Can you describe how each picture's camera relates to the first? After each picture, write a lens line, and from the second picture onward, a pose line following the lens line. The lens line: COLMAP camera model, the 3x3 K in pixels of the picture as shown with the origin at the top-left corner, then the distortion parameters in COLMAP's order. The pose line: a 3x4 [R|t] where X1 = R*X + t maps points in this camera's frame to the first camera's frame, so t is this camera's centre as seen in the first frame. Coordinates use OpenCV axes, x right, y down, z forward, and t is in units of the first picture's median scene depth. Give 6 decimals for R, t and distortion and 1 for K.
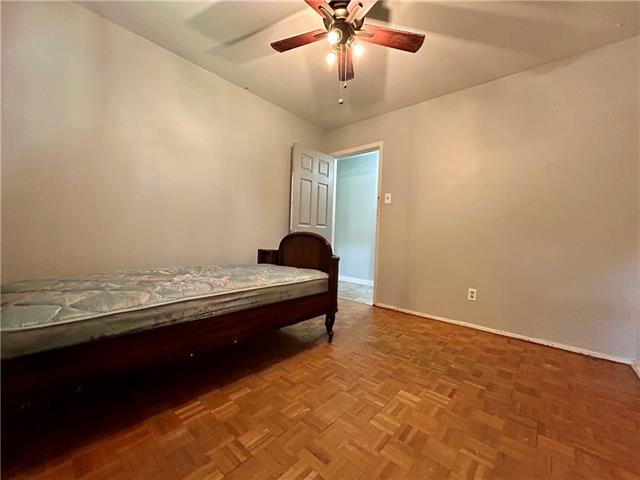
lens RADIAL K [[257.3, 0, 319.1], [0, 257.3, 239.7], [0, 0, 1]] dist [0.001326, 0.000062]
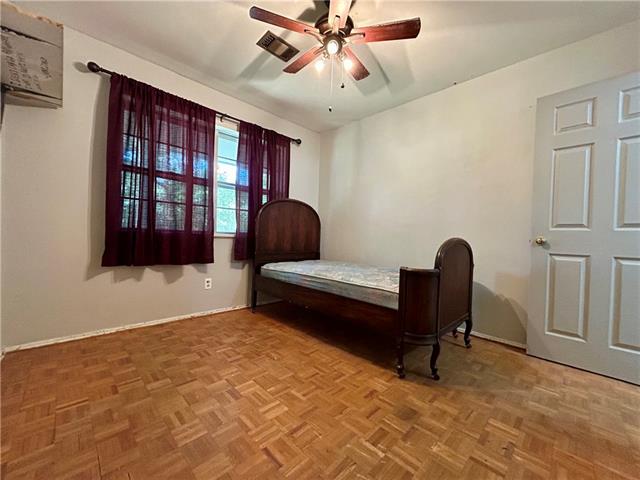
lens RADIAL K [[257.3, 0, 319.0], [0, 257.3, 239.7], [0, 0, 1]] dist [0.001326, 0.000062]
pose [[-0.059022, -0.022377, -0.998006, 1.204164], [-0.053375, 0.998389, -0.019229, 0.015918], [0.996829, 0.052134, -0.060121, 1.125241]]
